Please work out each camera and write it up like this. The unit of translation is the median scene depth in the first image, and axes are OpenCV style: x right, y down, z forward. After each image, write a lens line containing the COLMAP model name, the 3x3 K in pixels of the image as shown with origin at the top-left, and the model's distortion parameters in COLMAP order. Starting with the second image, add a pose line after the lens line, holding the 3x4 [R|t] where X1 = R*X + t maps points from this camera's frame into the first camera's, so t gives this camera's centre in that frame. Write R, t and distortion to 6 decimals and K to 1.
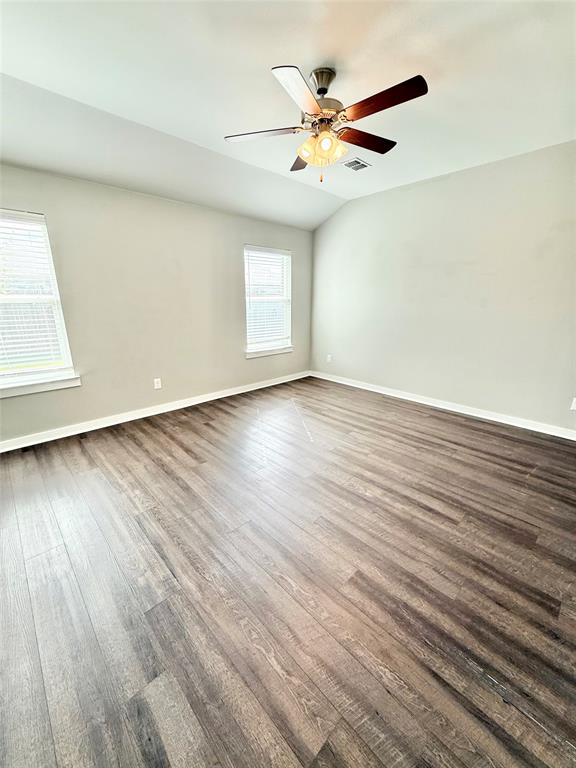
lens RADIAL K [[306.8, 0, 288.4], [0, 306.8, 381.9], [0, 0, 1]] dist [-0.001148, 0.000330]
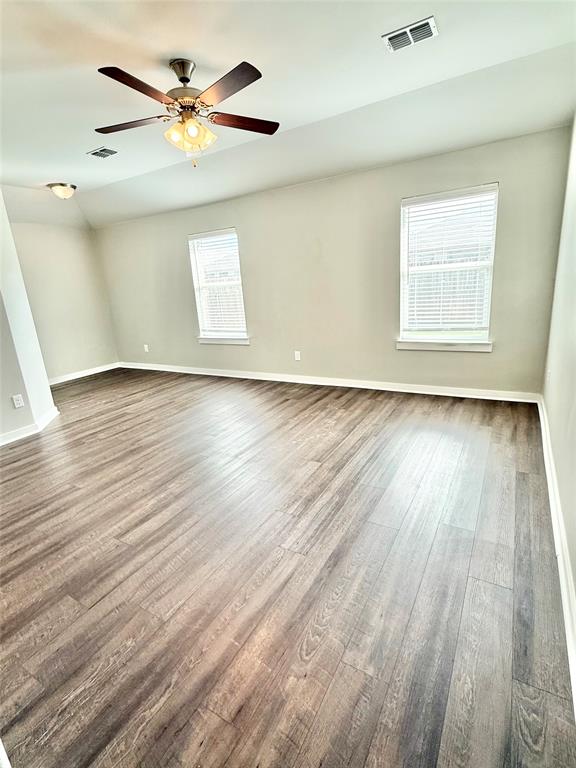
lens RADIAL K [[377.8, 0, 289.2], [0, 377.8, 380.9], [0, 0, 1]] dist [0.002044, 0.000327]
pose [[0.267715, 0.228360, -0.936045, 1.065508], [-0.185437, 0.965556, 0.182523, -0.185322], [0.945485, 0.124714, 0.300841, 0.712662]]
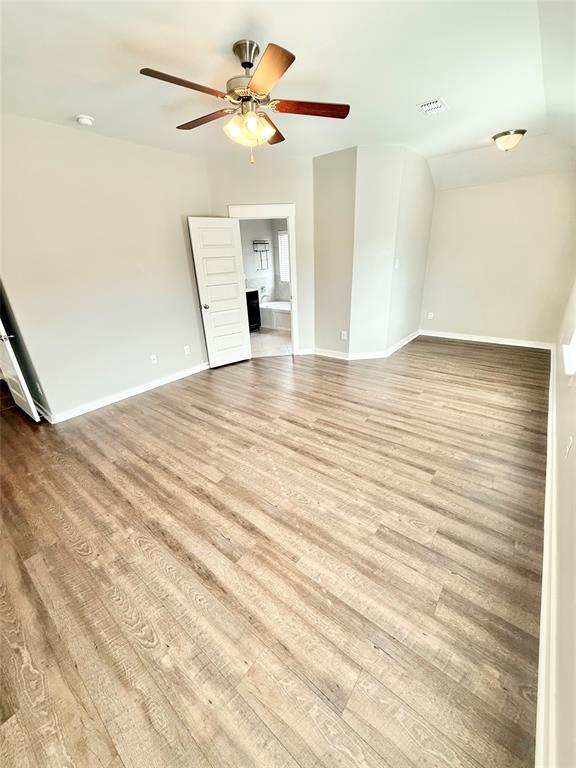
lens RADIAL K [[306.8, 0, 288.4], [0, 306.8, 381.9], [0, 0, 1]] dist [-0.001148, 0.000330]
pose [[-0.990651, 0.084452, -0.107139, 0.112125], [0.000851, 0.789160, 0.614188, -0.500319], [0.136419, 0.608354, -0.781854, 1.583545]]
